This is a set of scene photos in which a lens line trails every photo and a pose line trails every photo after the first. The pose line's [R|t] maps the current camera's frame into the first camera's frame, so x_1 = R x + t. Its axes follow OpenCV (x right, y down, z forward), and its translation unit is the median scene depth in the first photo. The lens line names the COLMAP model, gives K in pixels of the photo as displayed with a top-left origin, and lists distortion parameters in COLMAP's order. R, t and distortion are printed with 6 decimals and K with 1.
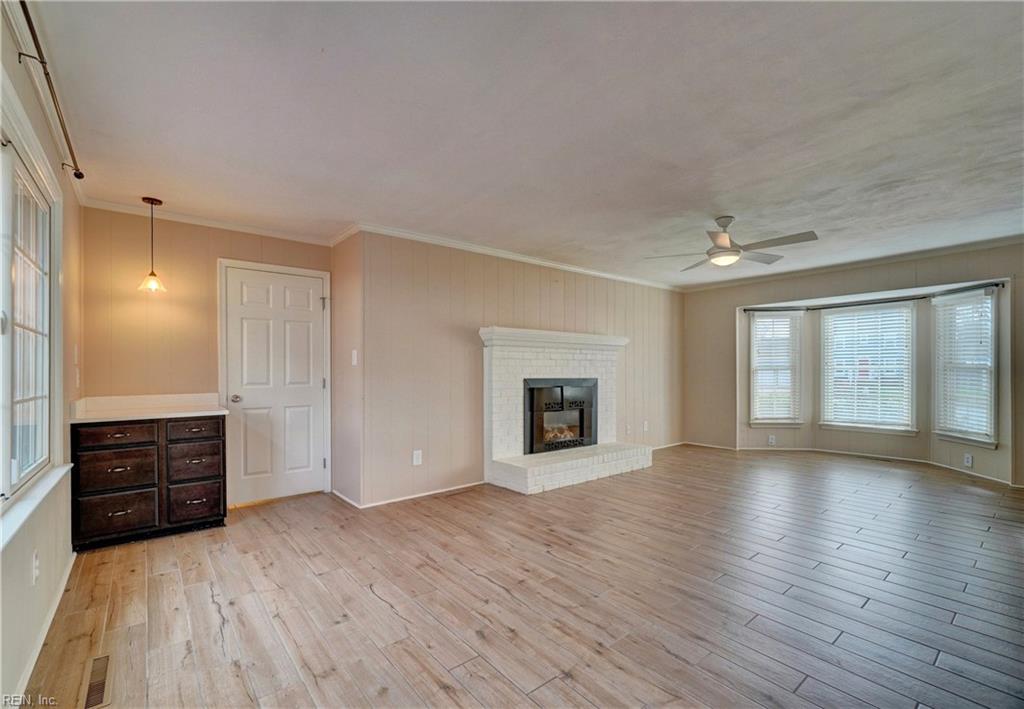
lens RADIAL K [[454.4, 0, 512.6], [0, 454.4, 367.7], [0, 0, 1]] dist [0.004438, 0.001112]
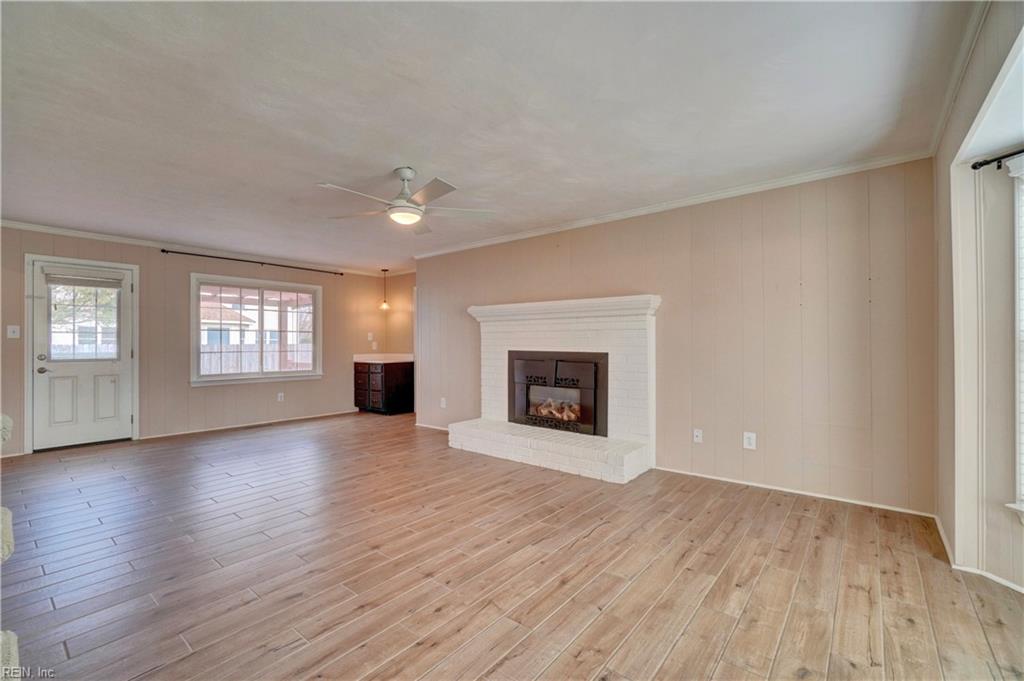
lens RADIAL K [[440.0, 0, 519.7], [0, 440.0, 341.0], [0, 0, 1]] dist [0.001417, -0.000156]
pose [[0.220151, -0.007986, -0.975433, 0.985876], [0.001457, 0.999968, -0.007858, 0.009461], [0.975465, 0.000309, 0.220155, 0.757308]]
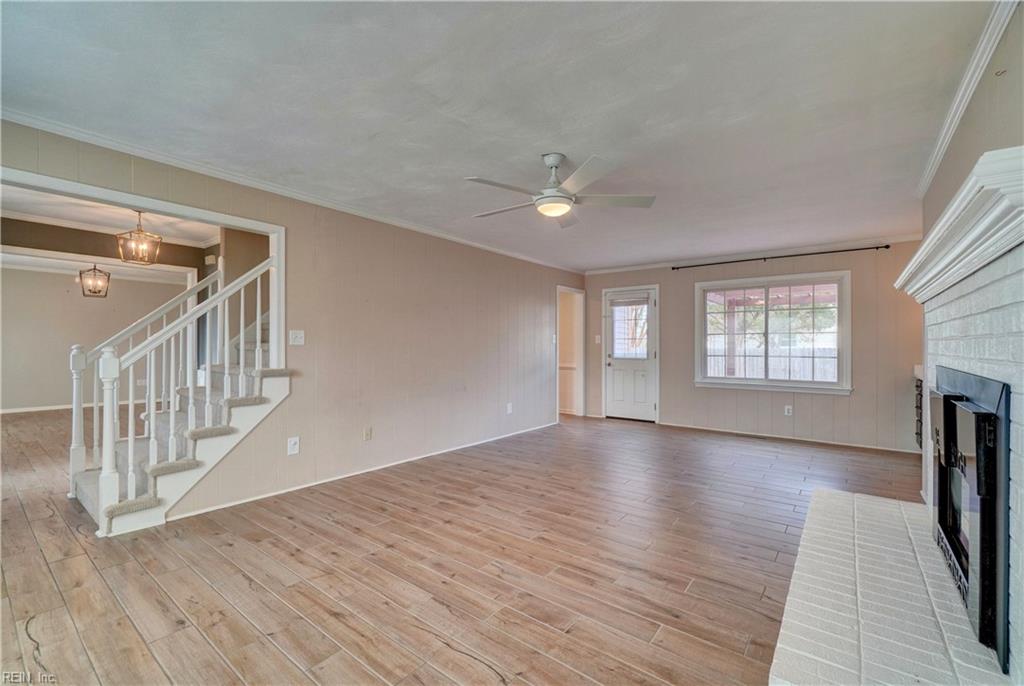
lens RADIAL K [[447.4, 0, 490.2], [0, 447.4, 343.7], [0, 0, 1]] dist [-0.005062, 0.000544]
pose [[-0.979173, -0.007666, -0.202882, 0.490230], [-0.006462, 0.999957, -0.006593, 0.008274], [0.202924, -0.005144, -0.979181, 1.340706]]
